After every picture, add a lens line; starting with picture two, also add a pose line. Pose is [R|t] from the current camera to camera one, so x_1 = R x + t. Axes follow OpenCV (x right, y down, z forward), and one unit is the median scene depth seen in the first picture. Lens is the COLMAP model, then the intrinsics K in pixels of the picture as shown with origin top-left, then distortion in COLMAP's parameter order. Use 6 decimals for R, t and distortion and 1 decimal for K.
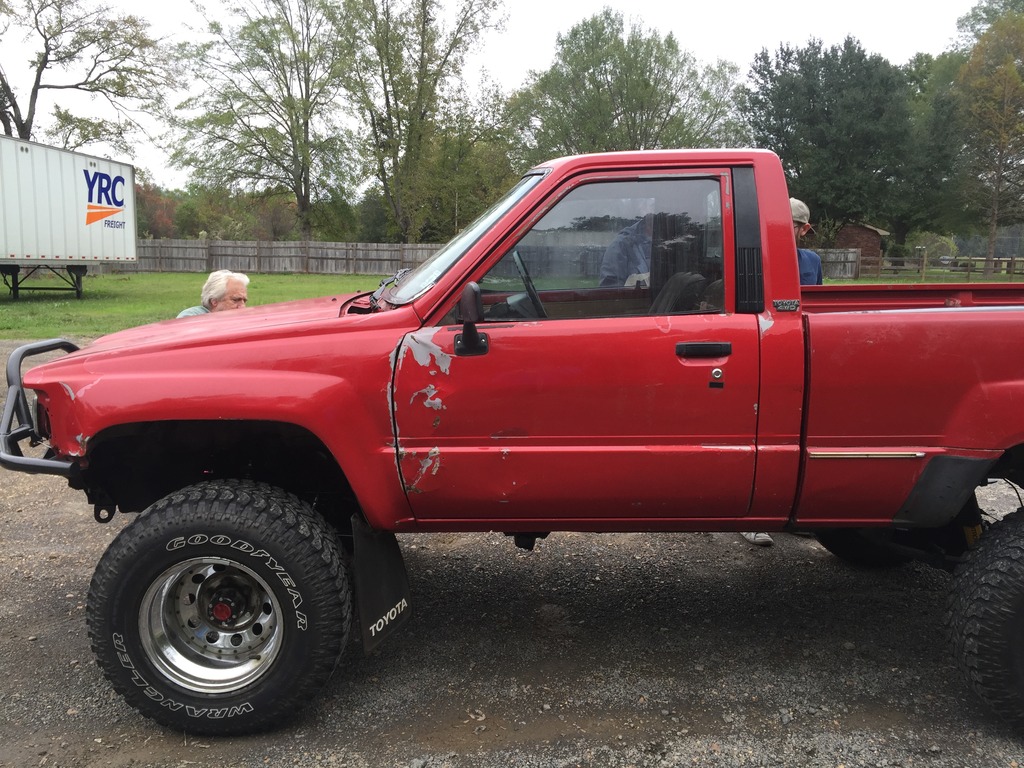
lens RADIAL K [[878.6, 0, 512.8], [0, 878.6, 384.0], [0, 0, 1]] dist [0.073078, -0.091518]
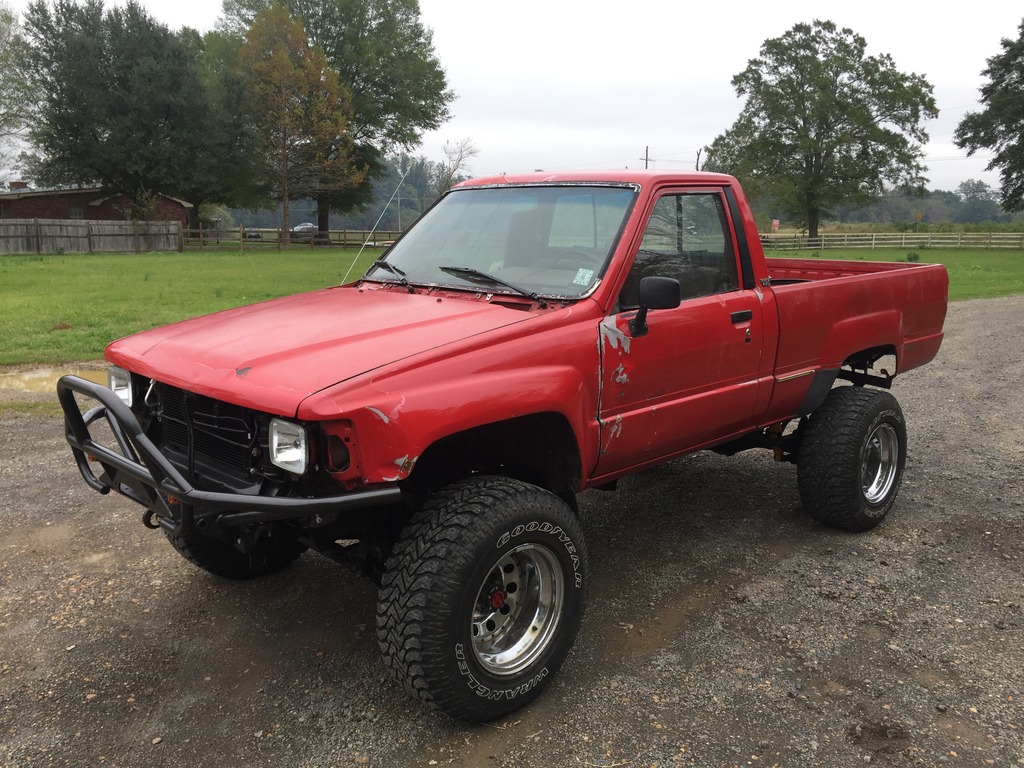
lens RADIAL K [[878.6, 0, 514.7], [0, 878.6, 386.4], [0, 0, 1]] dist [0.073078, -0.091518]
pose [[0.714233, -0.135253, 0.686715, -0.928982], [0.111007, 0.990622, 0.079655, -0.072257], [-0.691049, 0.019338, 0.722549, 0.201036]]
